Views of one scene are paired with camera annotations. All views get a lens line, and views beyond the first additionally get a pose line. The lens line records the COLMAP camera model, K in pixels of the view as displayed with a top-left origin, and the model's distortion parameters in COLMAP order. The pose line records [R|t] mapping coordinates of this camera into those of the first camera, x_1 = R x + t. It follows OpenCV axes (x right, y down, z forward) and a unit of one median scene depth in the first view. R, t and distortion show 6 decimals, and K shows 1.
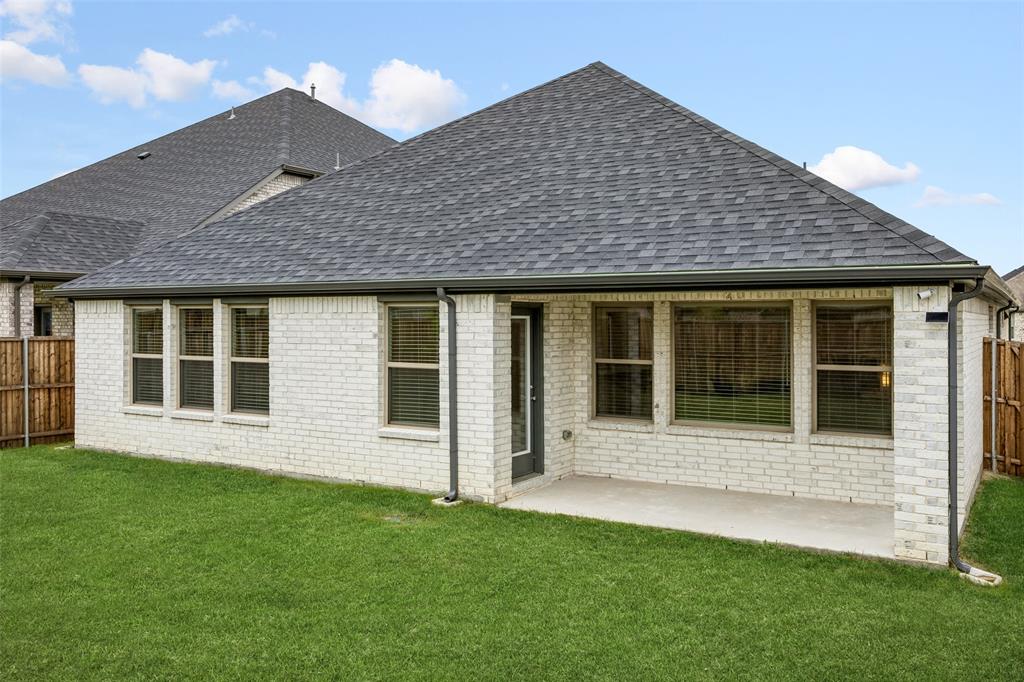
lens RADIAL K [[905.9, 0, 511.4], [0, 905.9, 372.4], [0, 0, 1]] dist [-0.006923, 0.010350]
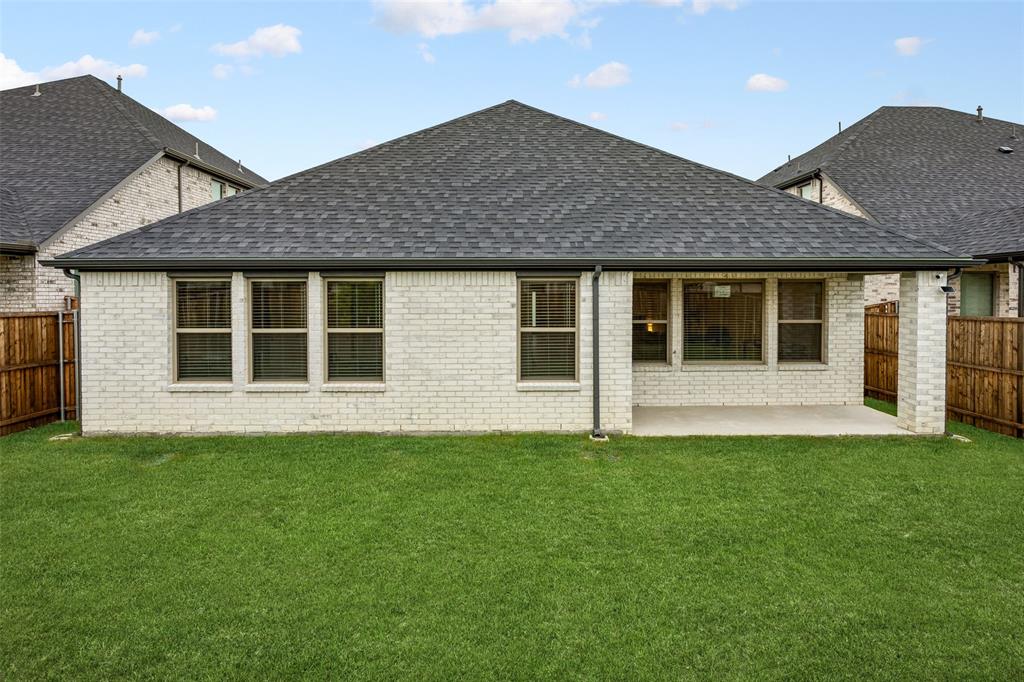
lens RADIAL K [[607.0, 0, 512.0], [0, 607.0, 341.0], [0, 0, 1]] dist [-0.007093, -0.001300]
pose [[0.839365, -0.045083, 0.541696, -0.574078], [0.034381, 0.998962, 0.029865, -0.017976], [-0.542480, -0.006444, 0.840044, 0.340013]]
